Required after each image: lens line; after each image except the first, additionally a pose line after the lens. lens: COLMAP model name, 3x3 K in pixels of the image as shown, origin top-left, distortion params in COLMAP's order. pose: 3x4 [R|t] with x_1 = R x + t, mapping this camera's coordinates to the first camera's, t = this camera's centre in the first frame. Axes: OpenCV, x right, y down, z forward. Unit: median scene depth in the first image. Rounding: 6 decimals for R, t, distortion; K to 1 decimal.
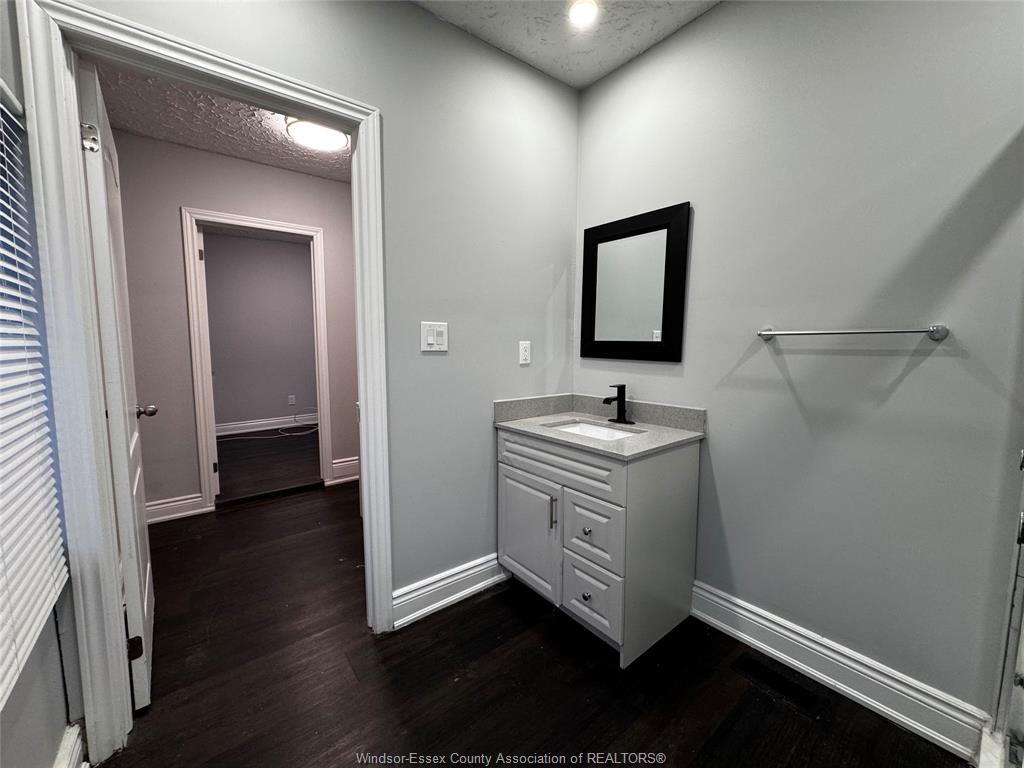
lens RADIAL K [[408.8, 0, 517.1], [0, 408.8, 382.3], [0, 0, 1]] dist [-0.001728, 0.000044]
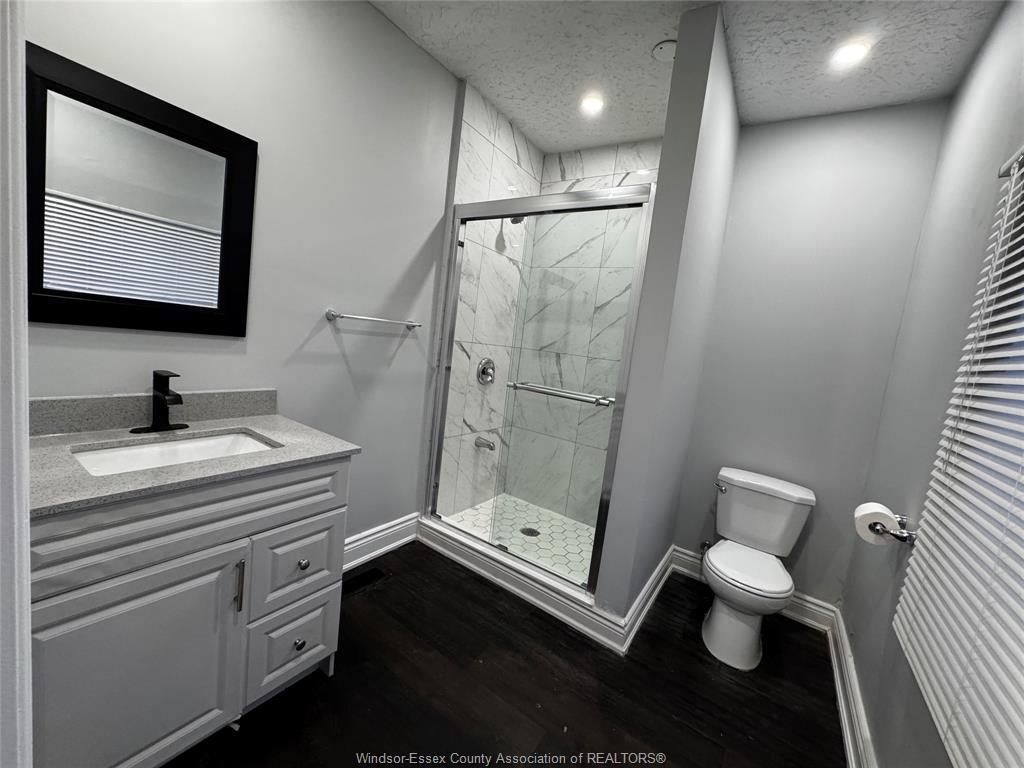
lens RADIAL K [[408.8, 0, 517.0], [0, 408.8, 381.8], [0, 0, 1]] dist [-0.001728, 0.000044]
pose [[-0.286290, -0.132439, 0.948946, -0.604839], [-0.022194, 0.991052, 0.131620, -0.088483], [-0.957886, 0.016620, -0.286668, 0.781913]]
